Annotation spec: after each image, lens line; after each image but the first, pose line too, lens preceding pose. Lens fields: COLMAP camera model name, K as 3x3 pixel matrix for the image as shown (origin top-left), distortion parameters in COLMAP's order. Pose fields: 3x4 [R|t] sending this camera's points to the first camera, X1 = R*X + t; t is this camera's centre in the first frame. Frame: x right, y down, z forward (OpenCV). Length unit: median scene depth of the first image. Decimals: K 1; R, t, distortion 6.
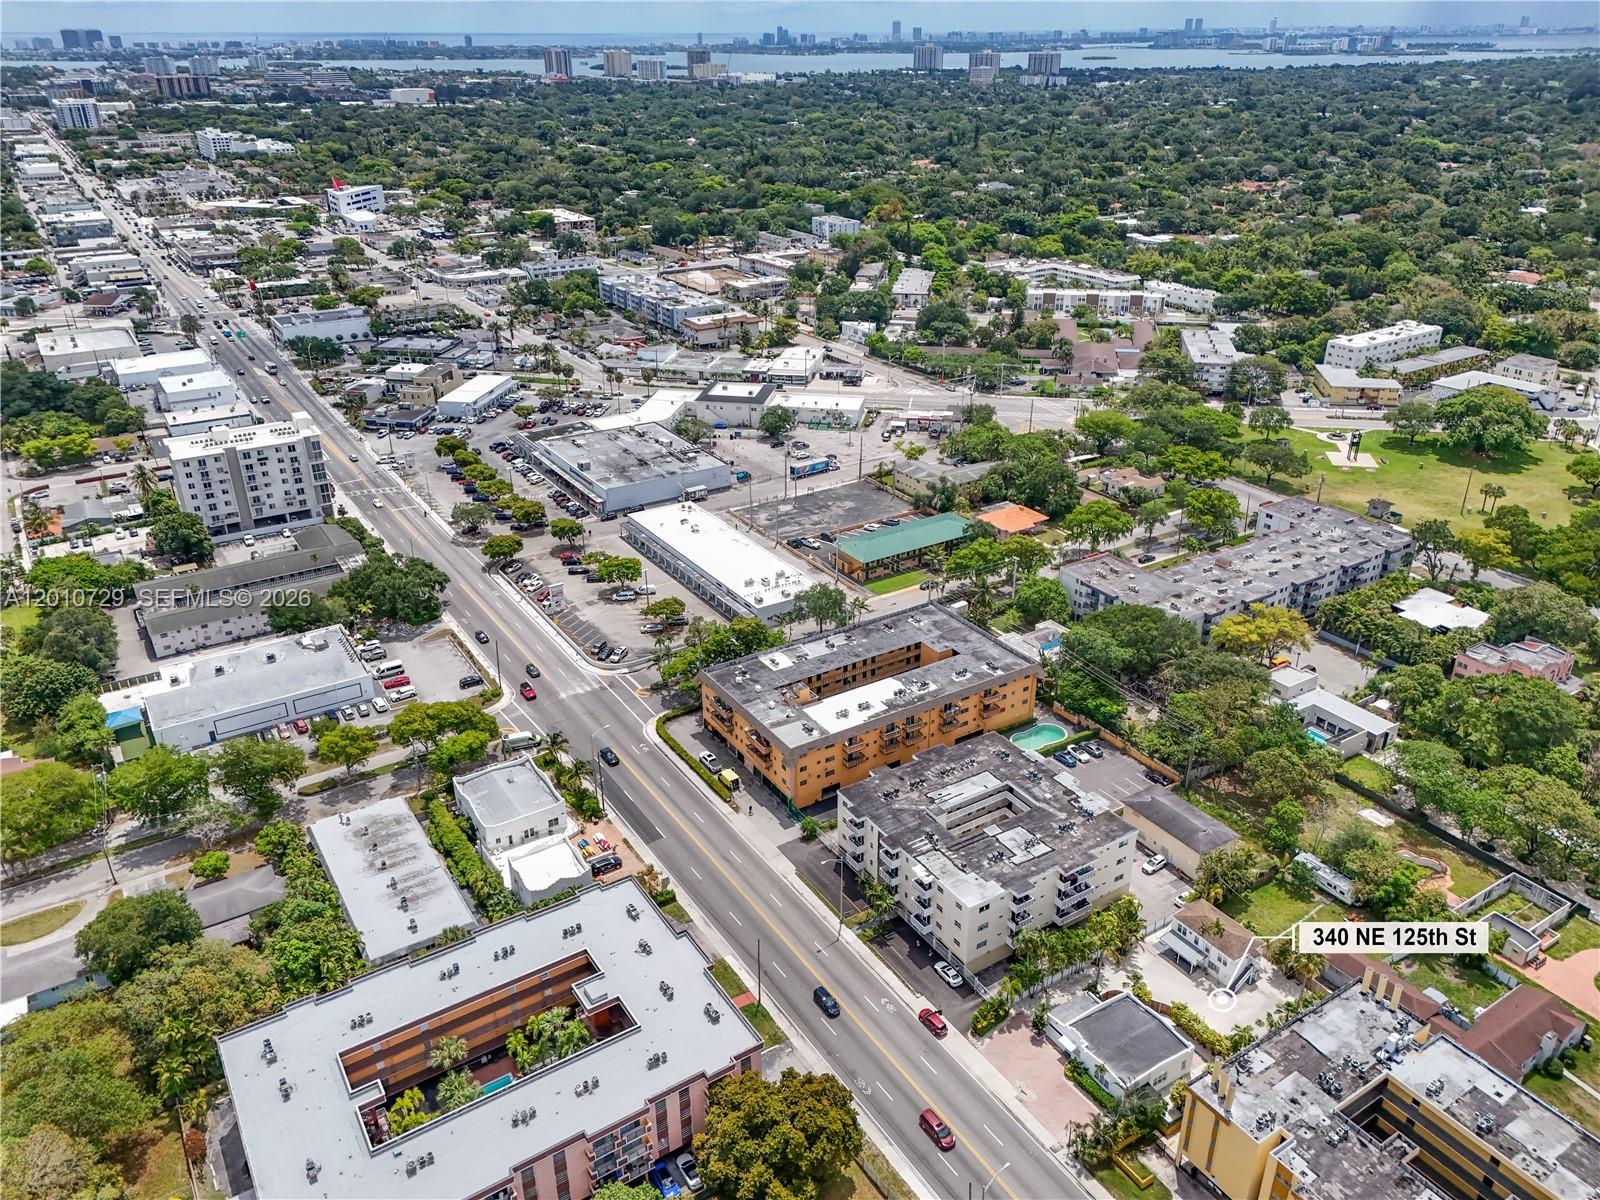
lens RADIAL K [[1170.2, 0, 800.0], [0, 1170.2, 600.0], [0, 0, 1]] dist [0.077428, -0.066062]
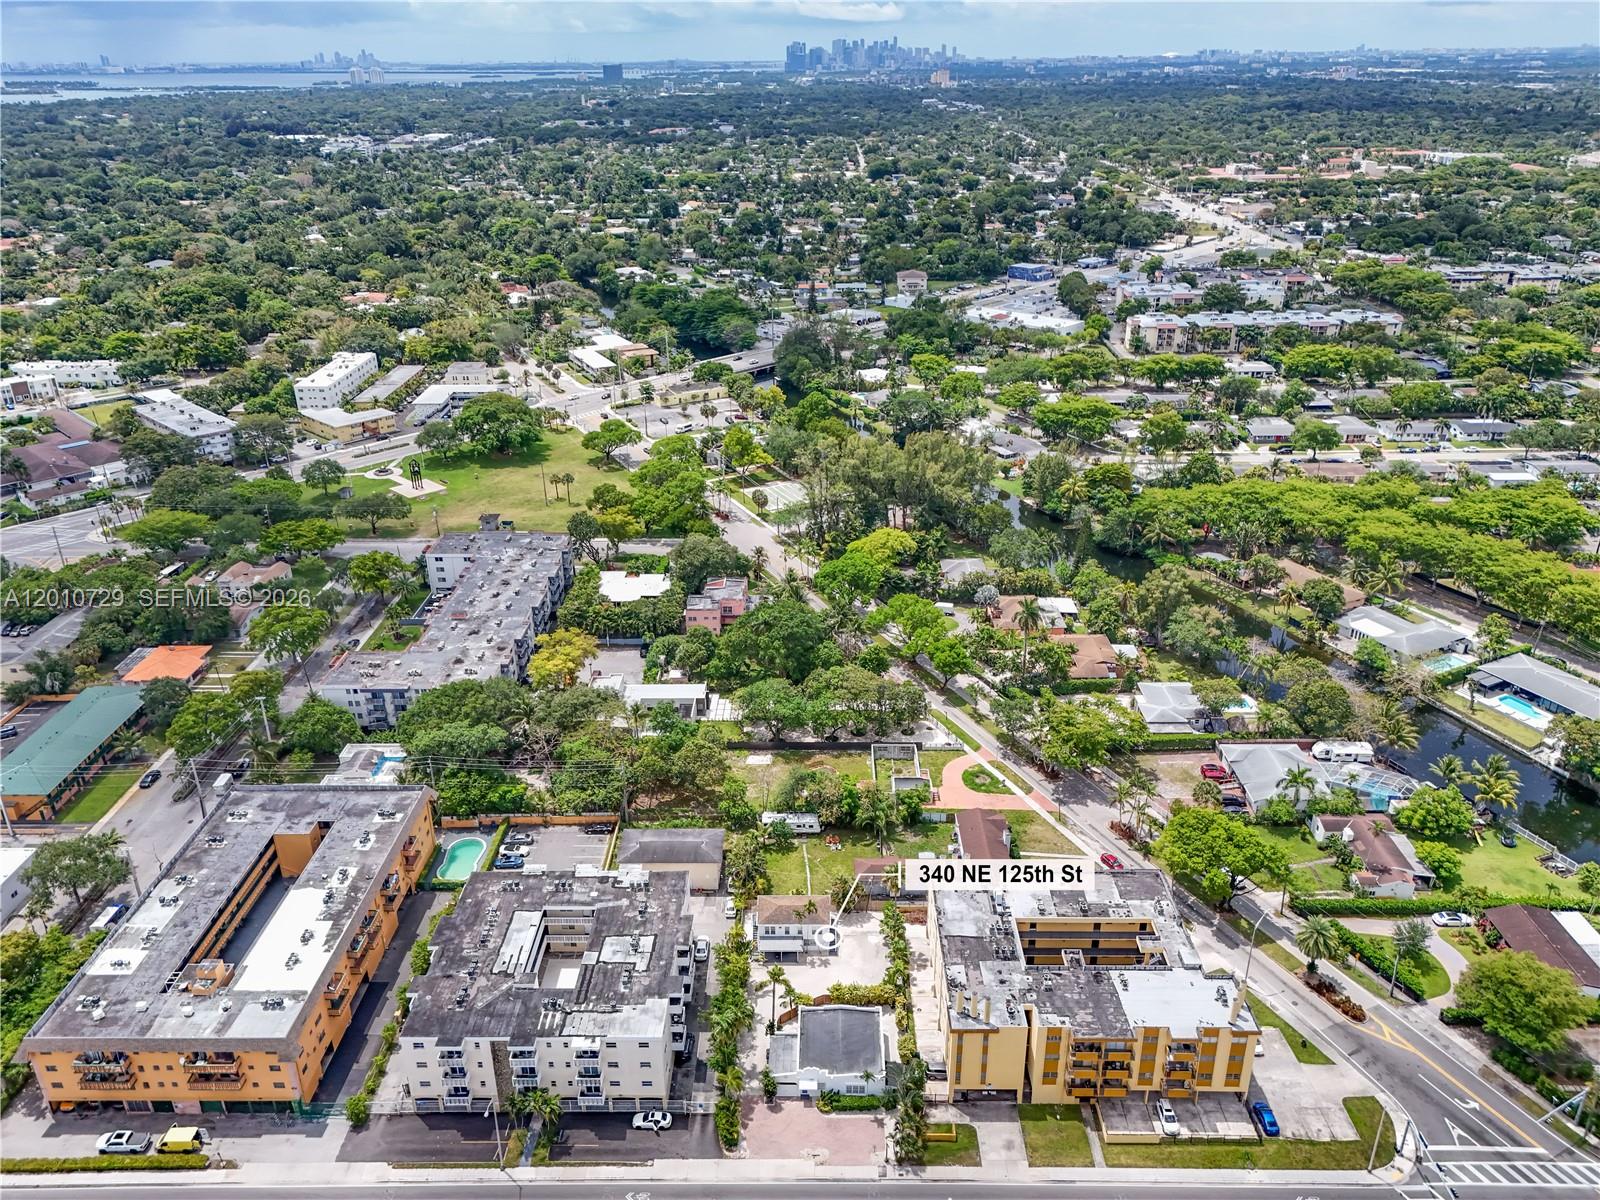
lens RADIAL K [[1170.2, 0, 800.0], [0, 1170.2, 600.0], [0, 0, 1]] dist [0.077428, -0.066062]
pose [[0.546691, -0.350703, 0.760353, -0.274156], [0.370334, 0.915692, 0.156082, -0.110296], [-0.750988, 0.196256, 0.630477, 0.207178]]
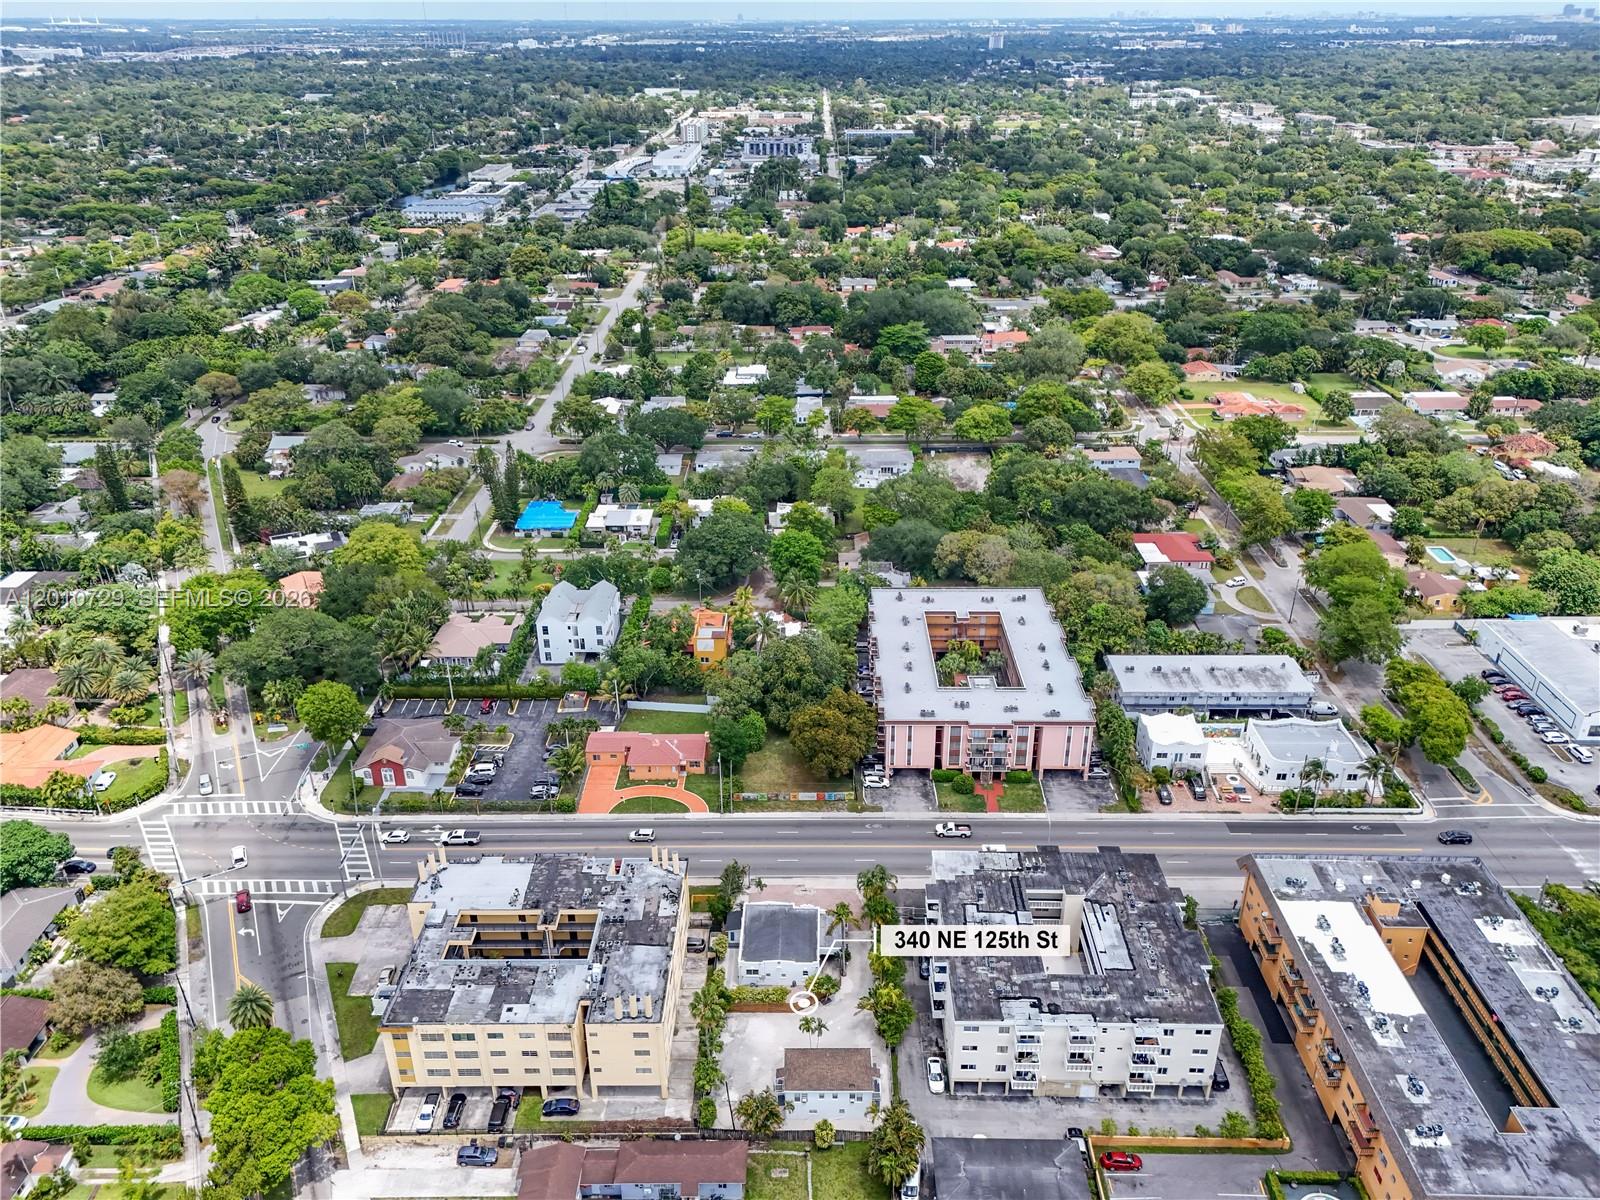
lens RADIAL K [[1170.2, 0, 800.0], [0, 1170.2, 600.0], [0, 0, 1]] dist [0.077428, -0.066062]
pose [[-0.549028, 0.375684, -0.746612, 0.682210], [-0.357257, 0.702085, 0.615990, -0.383722], [0.755603, 0.604928, -0.251249, 0.765525]]
